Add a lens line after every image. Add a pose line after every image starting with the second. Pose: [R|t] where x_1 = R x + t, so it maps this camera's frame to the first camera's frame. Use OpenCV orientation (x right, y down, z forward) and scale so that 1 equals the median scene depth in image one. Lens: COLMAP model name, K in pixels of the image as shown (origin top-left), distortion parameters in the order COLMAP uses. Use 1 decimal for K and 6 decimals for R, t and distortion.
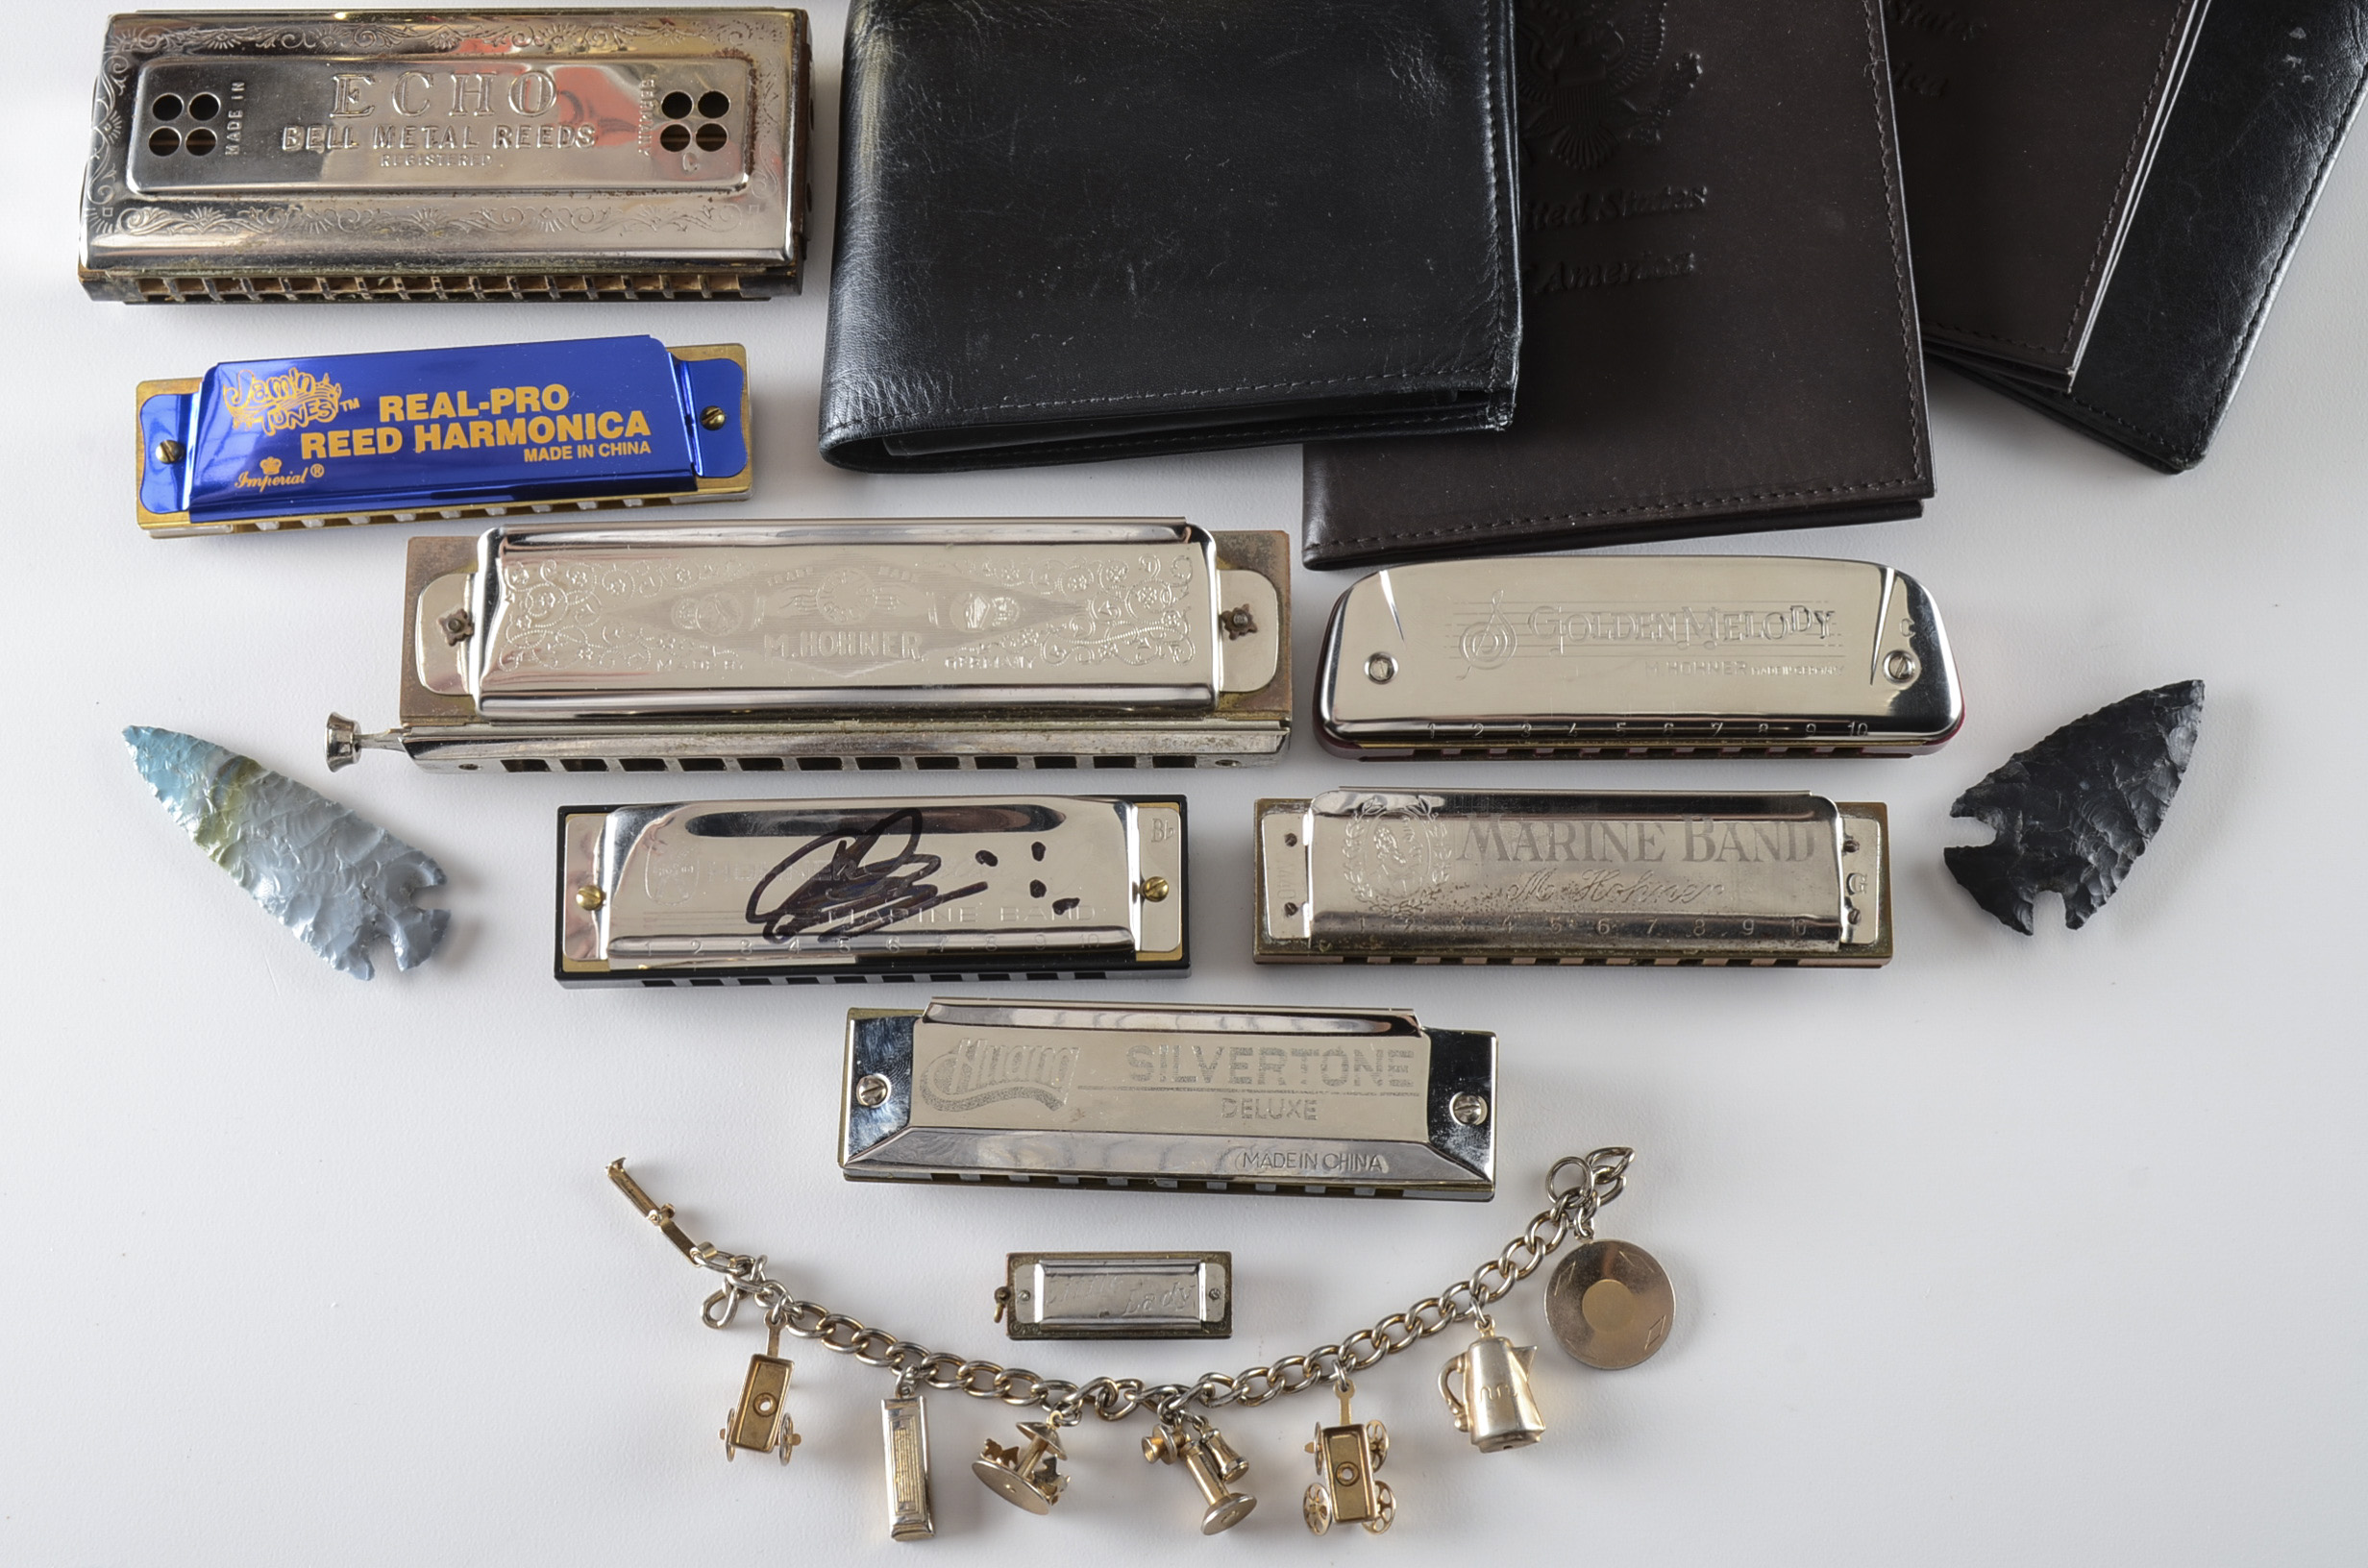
lens RADIAL K [[3431.9, 0, 1148.8], [0, 3431.9, 782.0], [0, 0, 1]] dist [-0.033412, -0.010832]
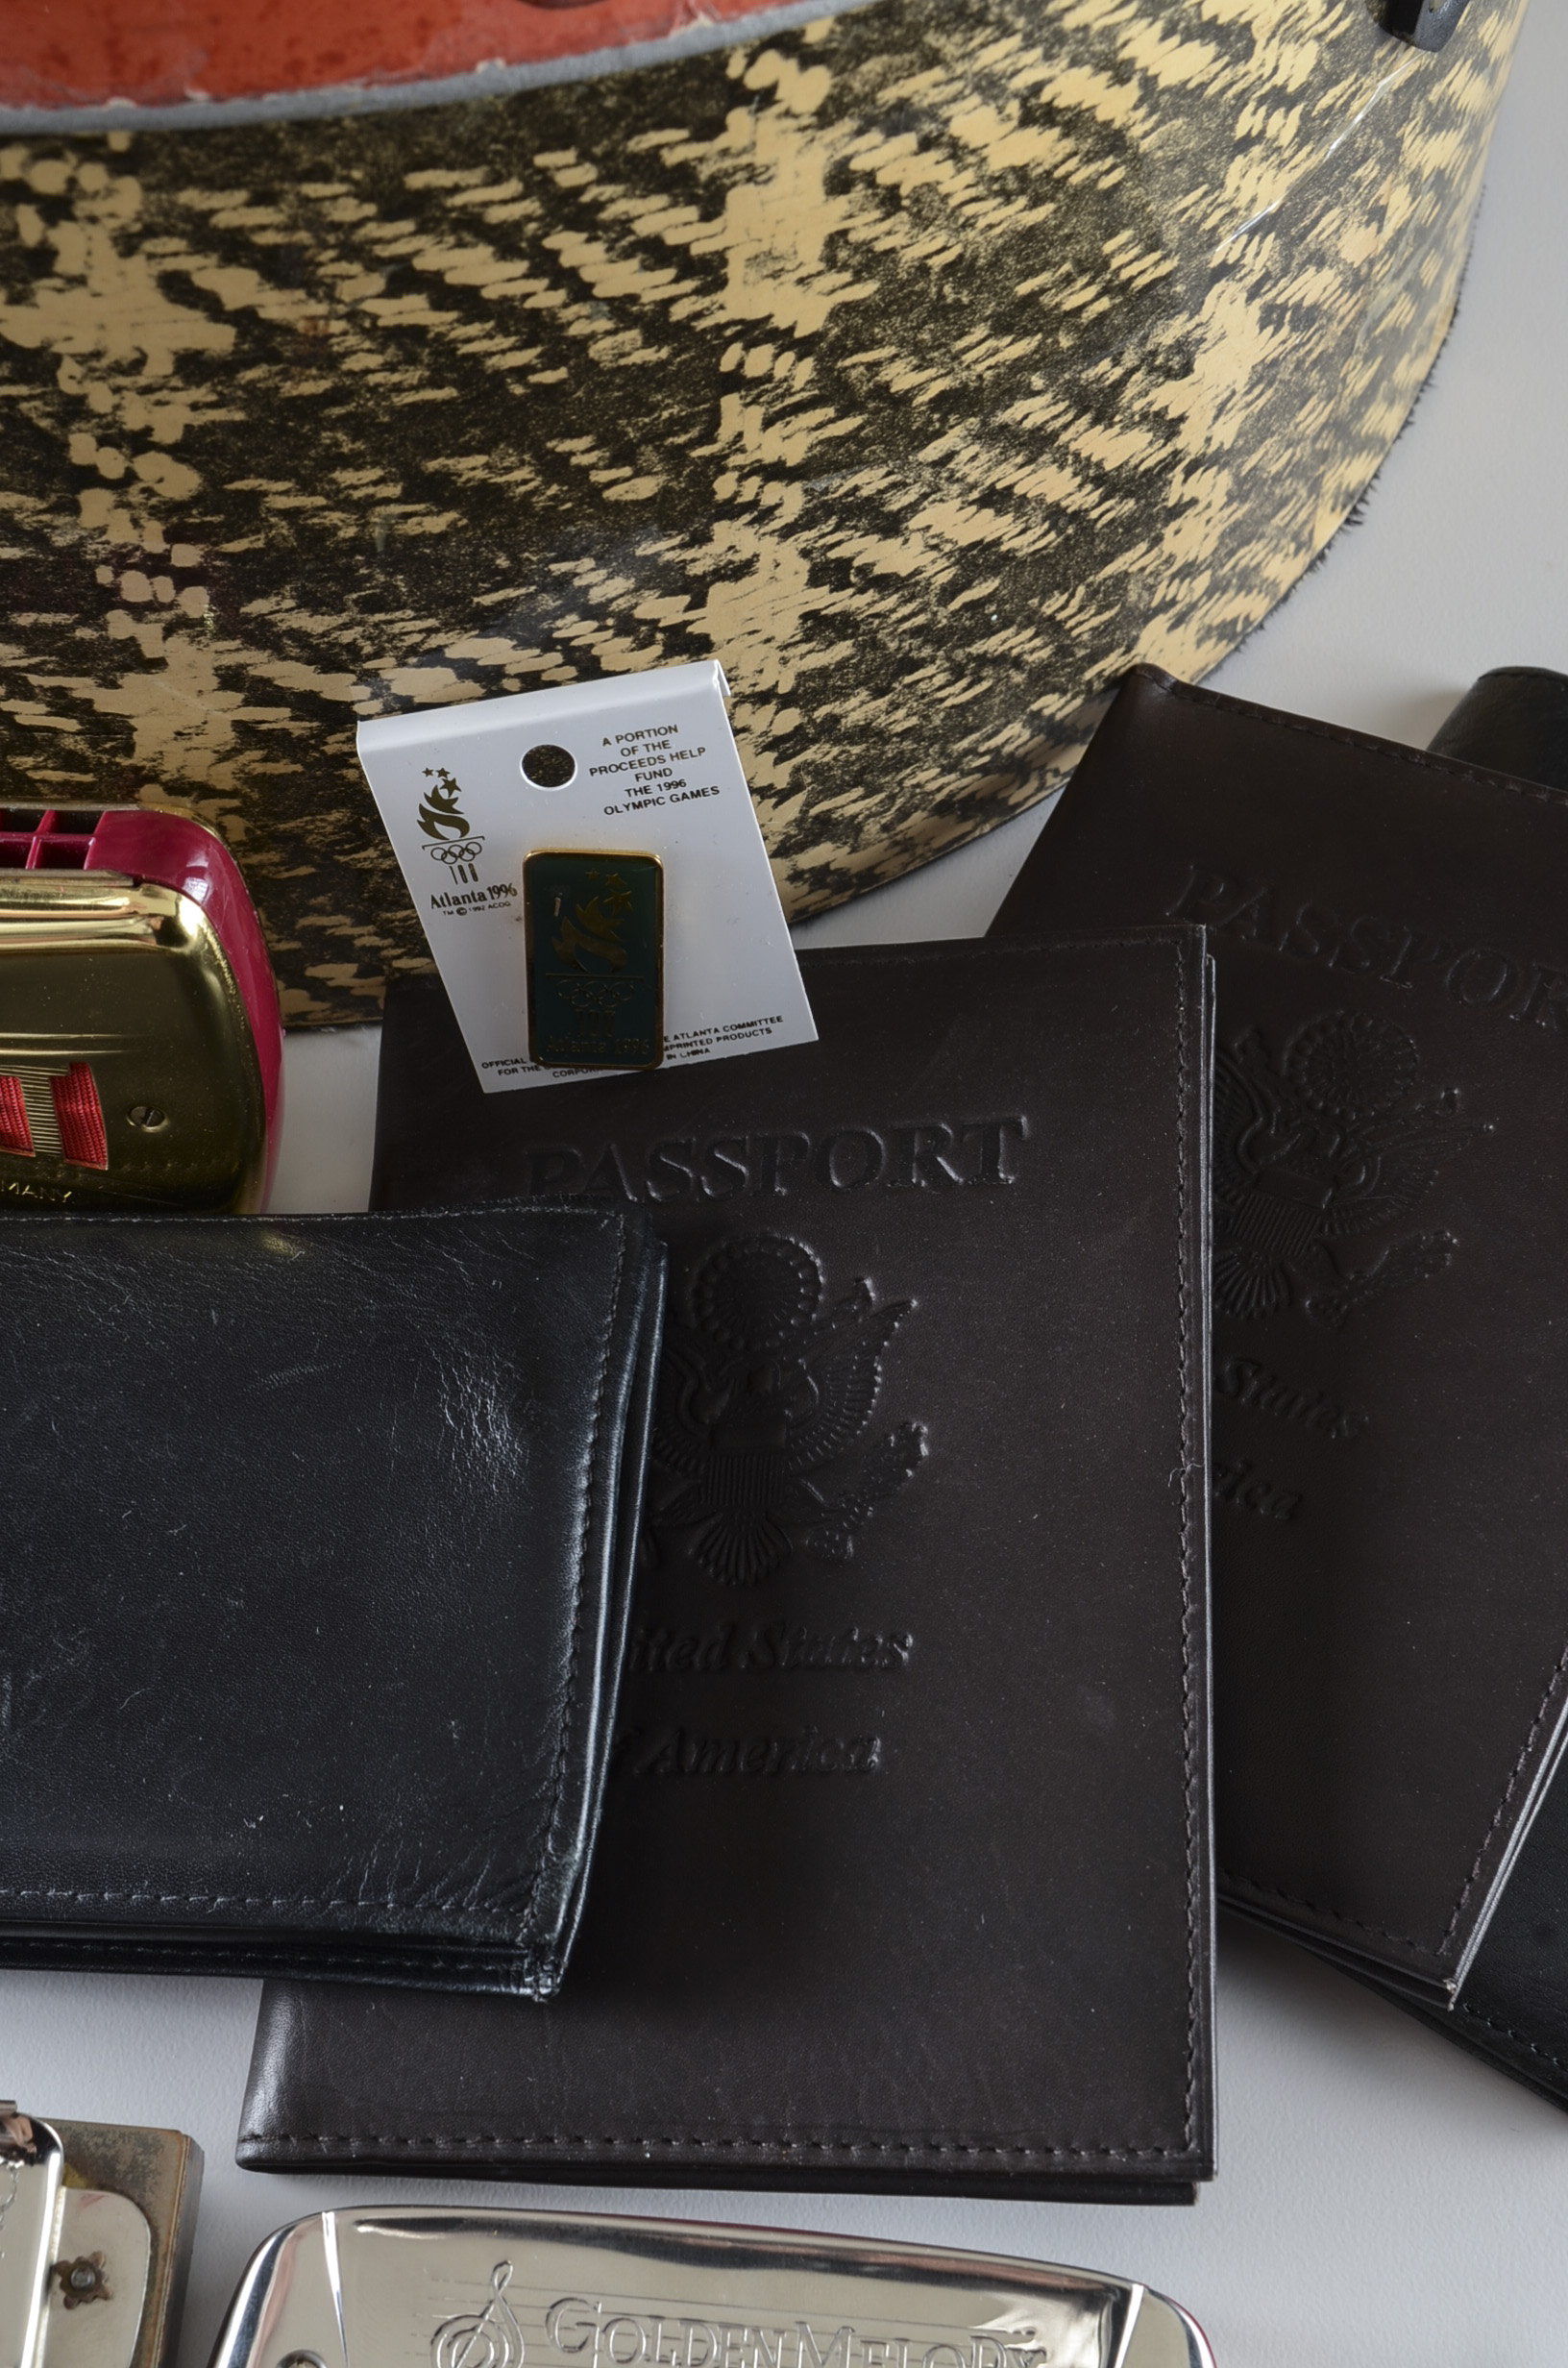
lens RADIAL K [[3431.9, 0, 724.1], [0, 3431.9, 1181.8], [0, 0, 1]] dist [-0.033412, -0.010832]
pose [[0.995391, 0.093260, -0.022330, 0.134542], [-0.095727, 0.980132, -0.173714, -0.142318], [0.005685, 0.175051, 0.984543, 0.345345]]
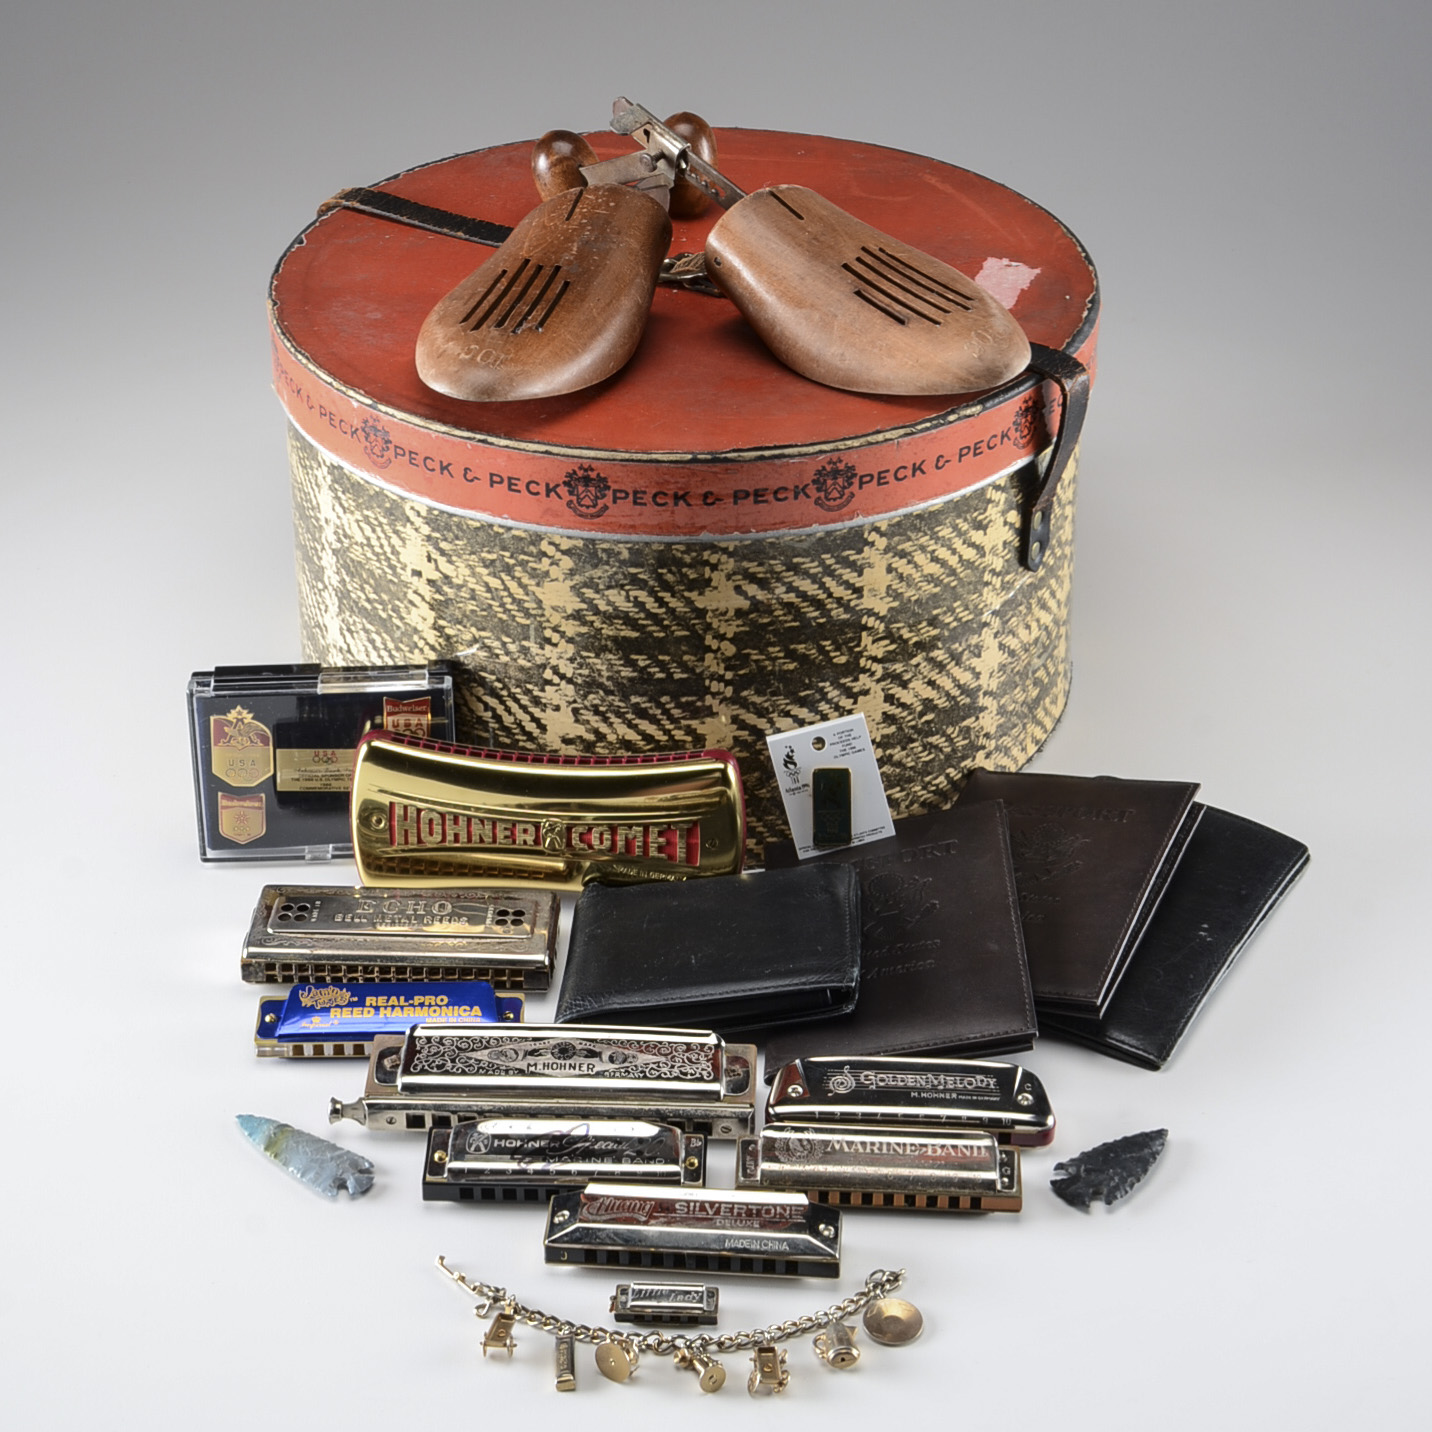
lens RADIAL K [[2776.5, 0, 716.0], [0, 2776.5, 716.0], [0, 0, 1]] dist [-0.091870, -0.024949]
pose [[0.999304, 0.021947, -0.030165, 0.064036], [-0.036234, 0.763391, -0.644920, 0.942932], [0.008874, 0.645564, 0.763655, -0.552031]]
